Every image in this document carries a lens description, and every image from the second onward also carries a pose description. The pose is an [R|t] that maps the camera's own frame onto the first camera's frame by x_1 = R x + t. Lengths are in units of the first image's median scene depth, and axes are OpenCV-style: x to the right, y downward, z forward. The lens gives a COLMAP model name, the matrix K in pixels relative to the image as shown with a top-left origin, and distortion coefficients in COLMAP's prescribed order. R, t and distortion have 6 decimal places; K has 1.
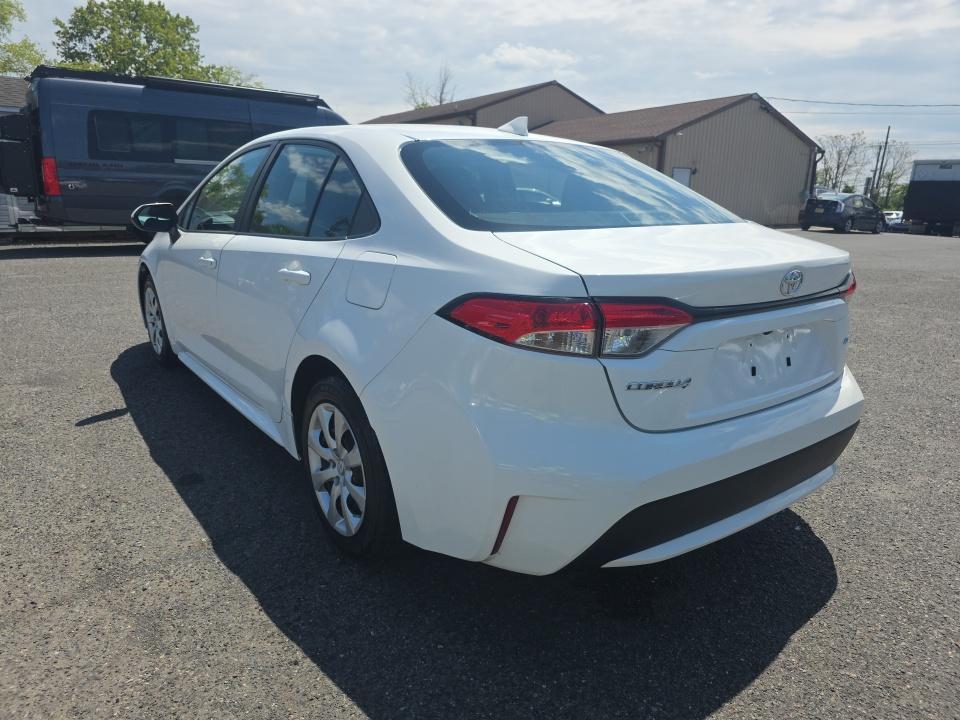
lens RADIAL K [[645.5, 0, 477.1], [0, 645.5, 358.7], [0, 0, 1]] dist [0.039772, -0.037491]
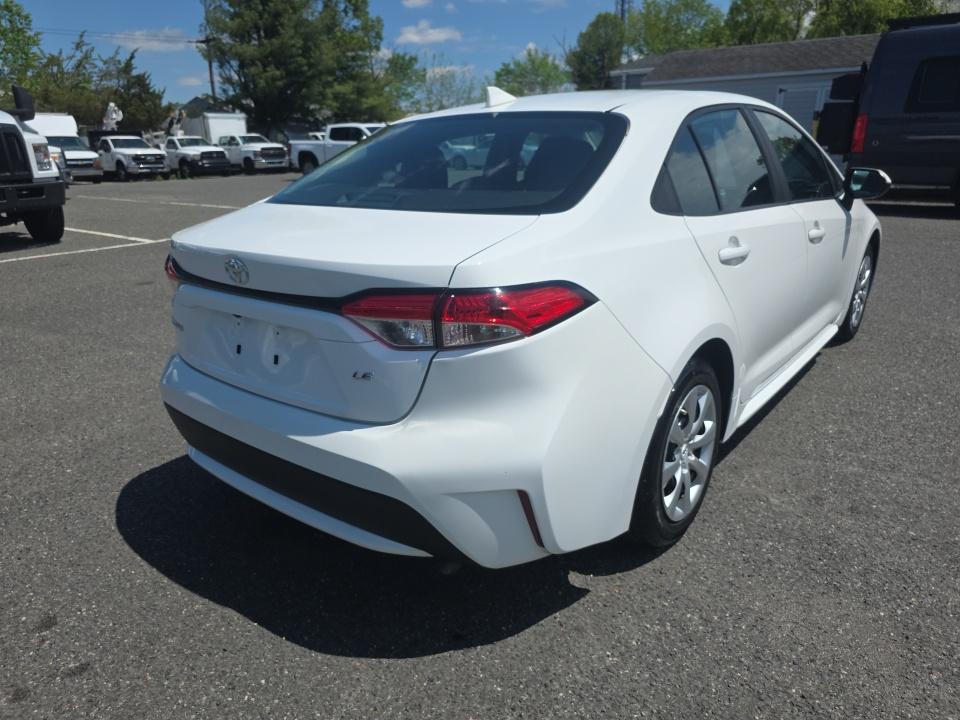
lens RADIAL K [[645.5, 0, 477.1], [0, 645.5, 358.7], [0, 0, 1]] dist [0.039772, -0.037491]
pose [[0.266103, 0.278352, -0.922881, 1.443373], [-0.215921, 0.950285, 0.224358, -0.273698], [0.939450, 0.139567, 0.312976, 0.995878]]
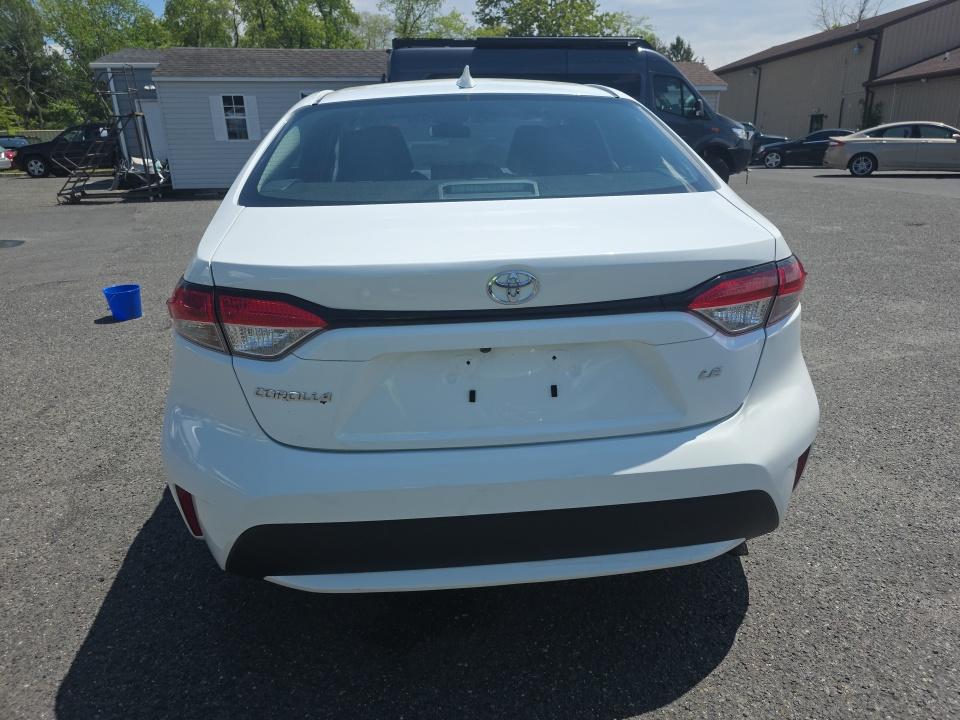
lens RADIAL K [[645.5, 0, 477.1], [0, 645.5, 358.7], [0, 0, 1]] dist [0.039772, -0.037491]
pose [[0.857858, 0.131473, -0.496785, 0.775813], [-0.093247, 0.990495, 0.101112, -0.099459], [0.505357, -0.040416, 0.861964, 0.328115]]
